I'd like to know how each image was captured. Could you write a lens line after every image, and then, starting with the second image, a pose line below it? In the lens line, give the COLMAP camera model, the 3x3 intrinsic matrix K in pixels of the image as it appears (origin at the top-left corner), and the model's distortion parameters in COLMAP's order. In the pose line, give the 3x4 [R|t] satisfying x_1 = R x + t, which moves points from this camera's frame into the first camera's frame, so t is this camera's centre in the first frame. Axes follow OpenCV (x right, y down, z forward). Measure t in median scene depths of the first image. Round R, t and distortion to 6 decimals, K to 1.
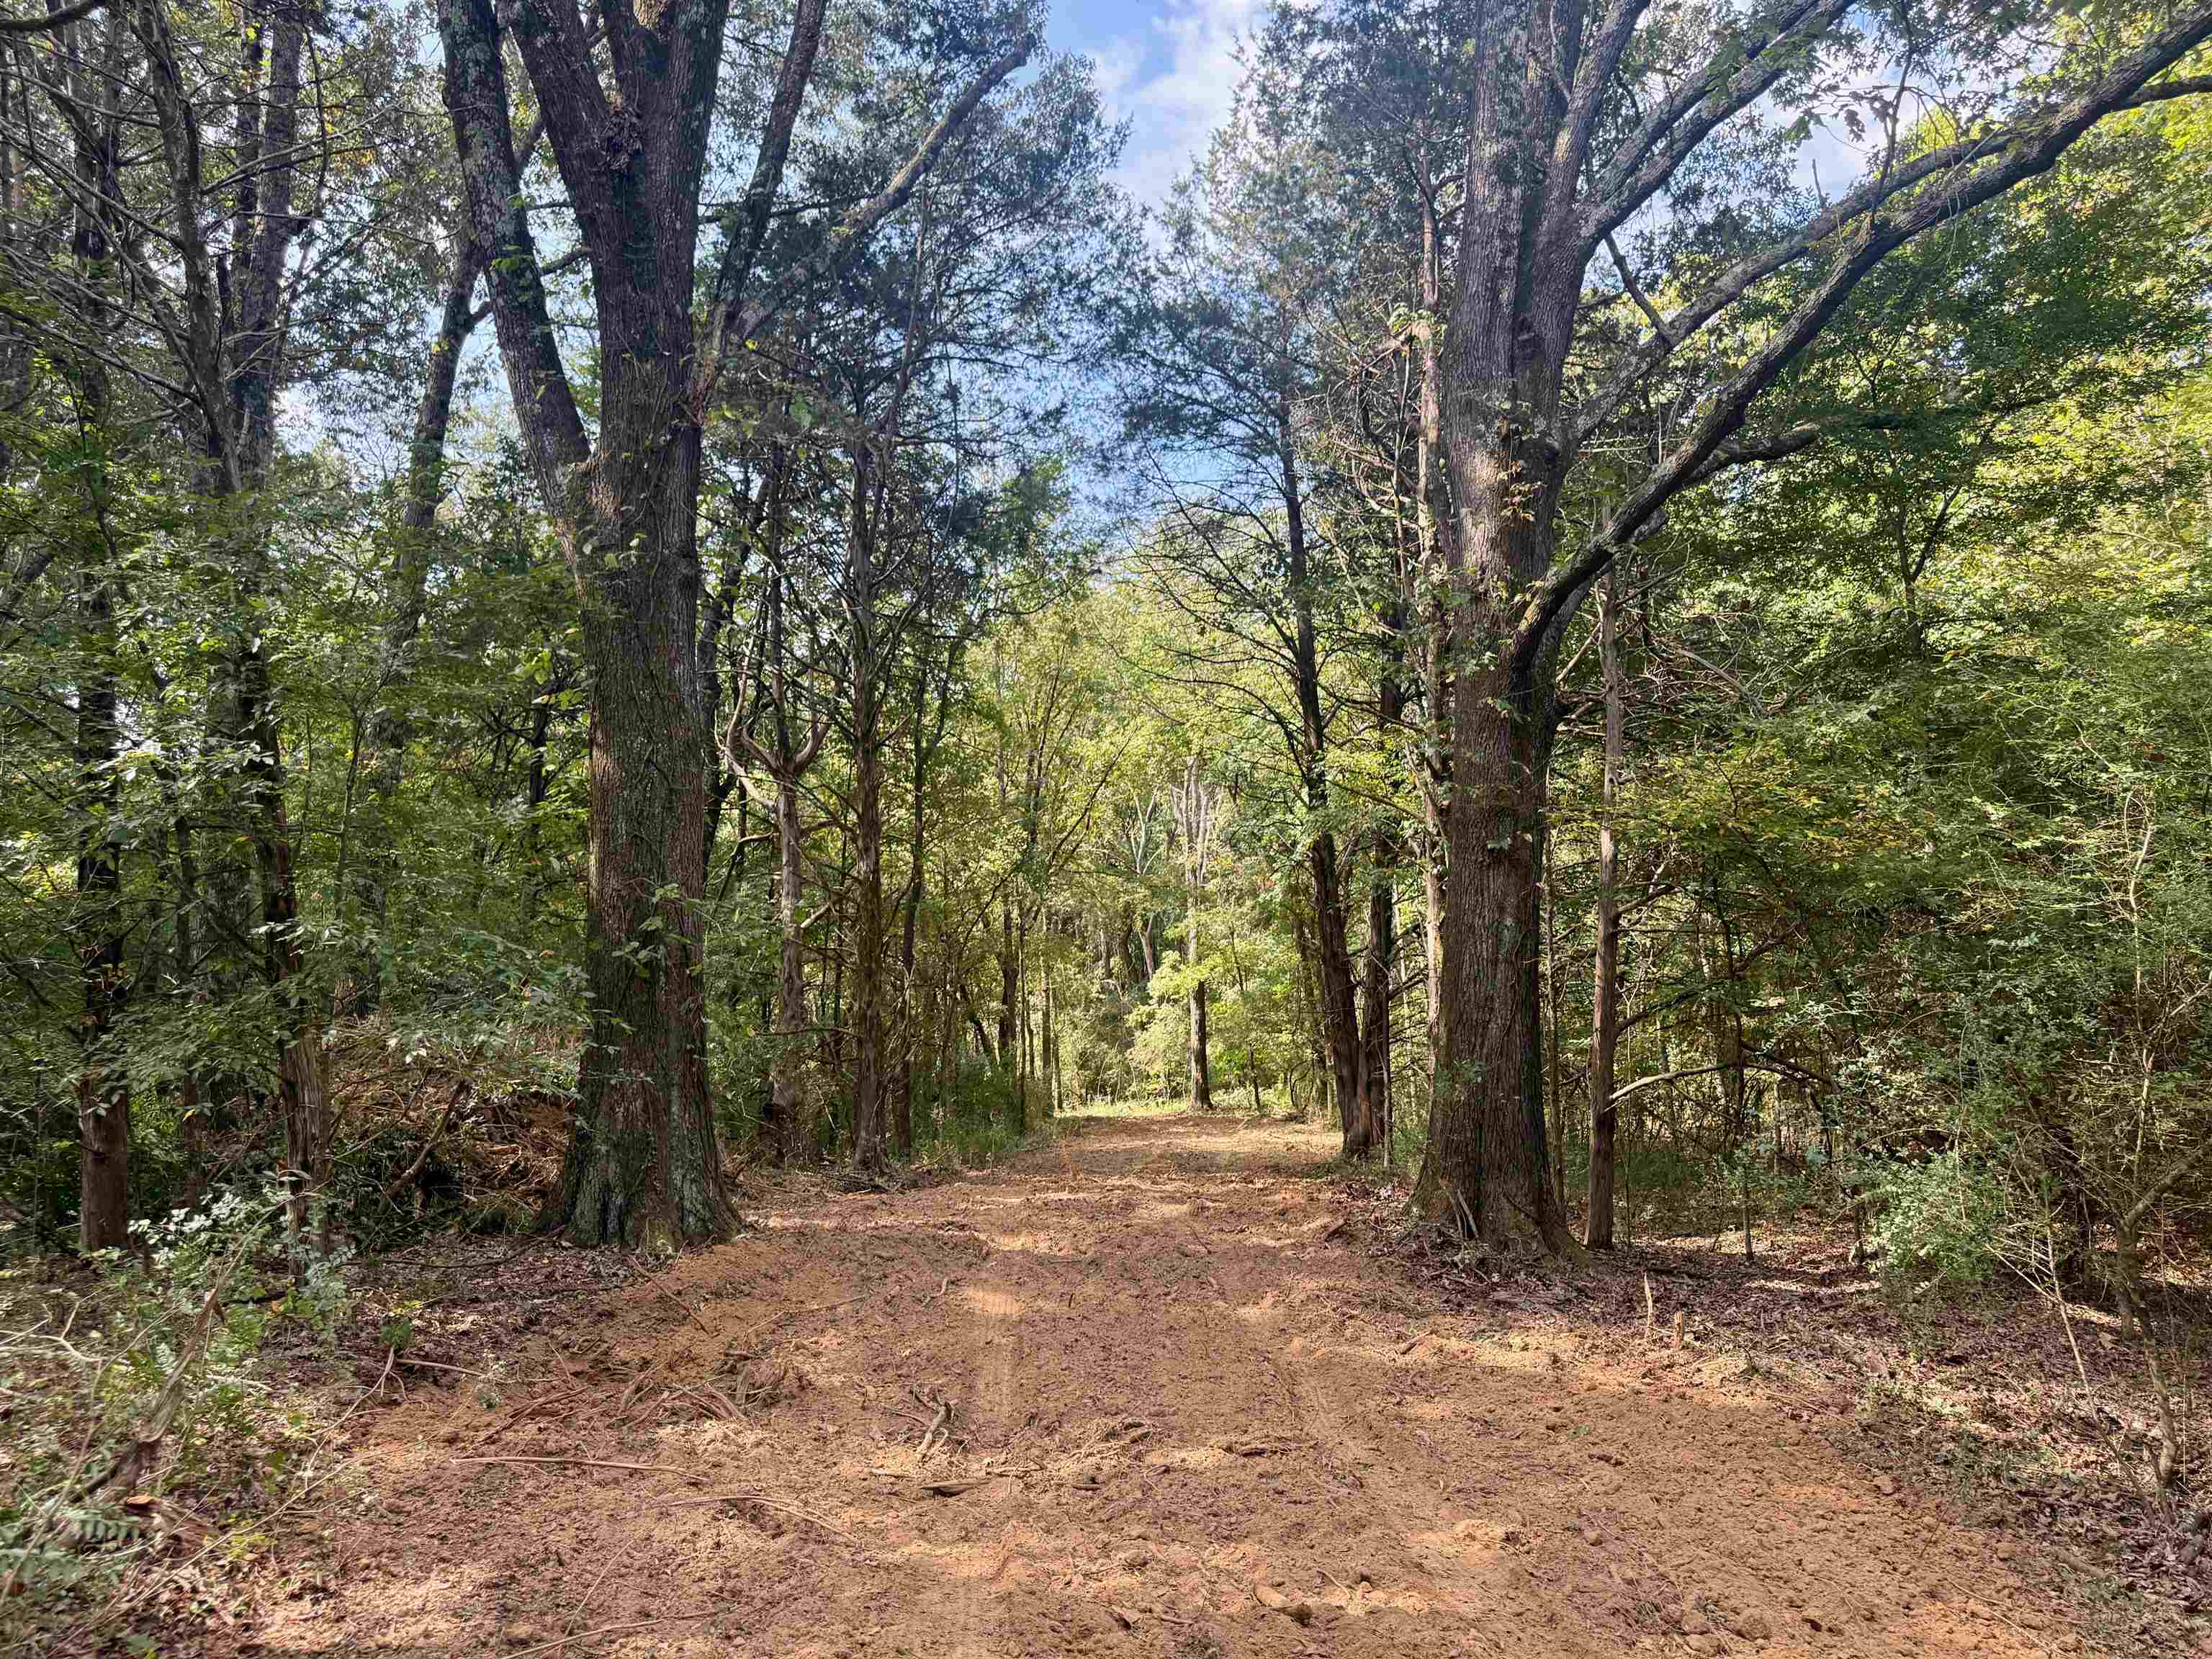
lens RADIAL K [[1550.7, 0, 1106.0], [0, 1550.7, 829.5], [0, 0, 1]] dist [0.113637, -0.207245]
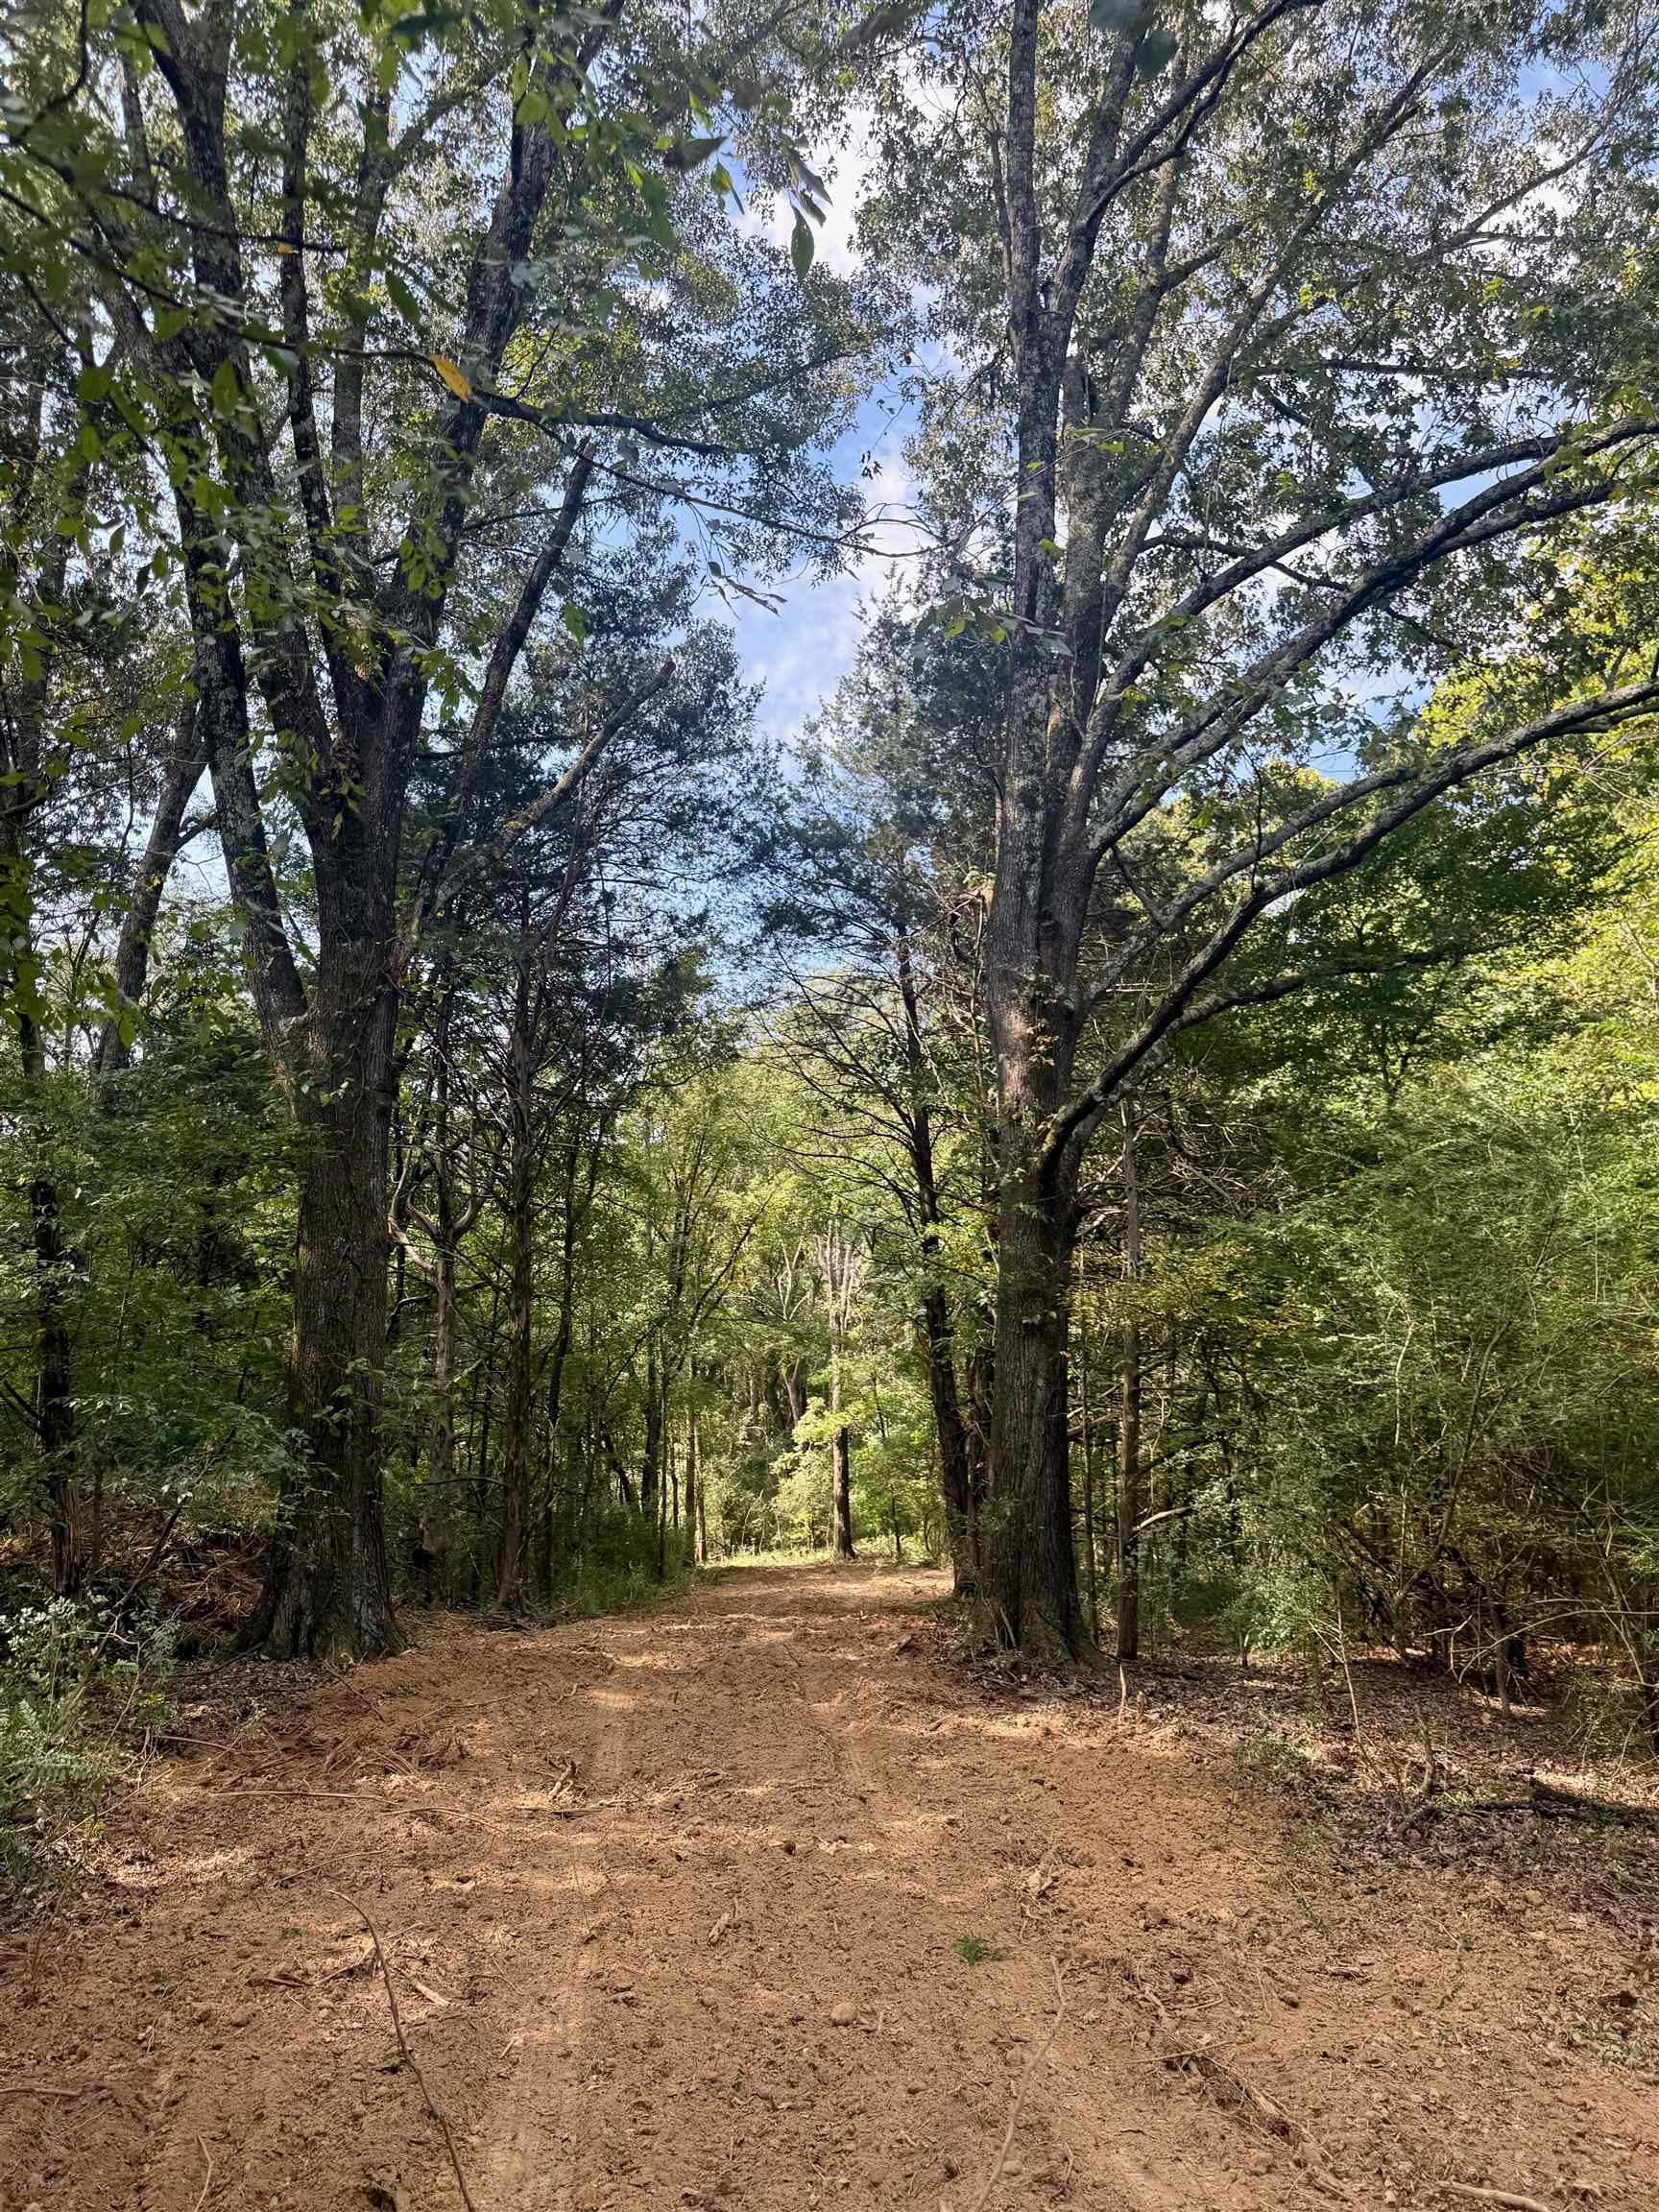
lens RADIAL K [[1550.7, 0, 856.0], [0, 1550.7, 1078.5], [0, 0, 1]] dist [0.113637, -0.207245]
pose [[0.998167, 0.008255, 0.059958, 0.013836], [-0.000884, 0.992539, -0.121923, -0.012445], [-0.060517, 0.121646, 0.990727, -0.104813]]
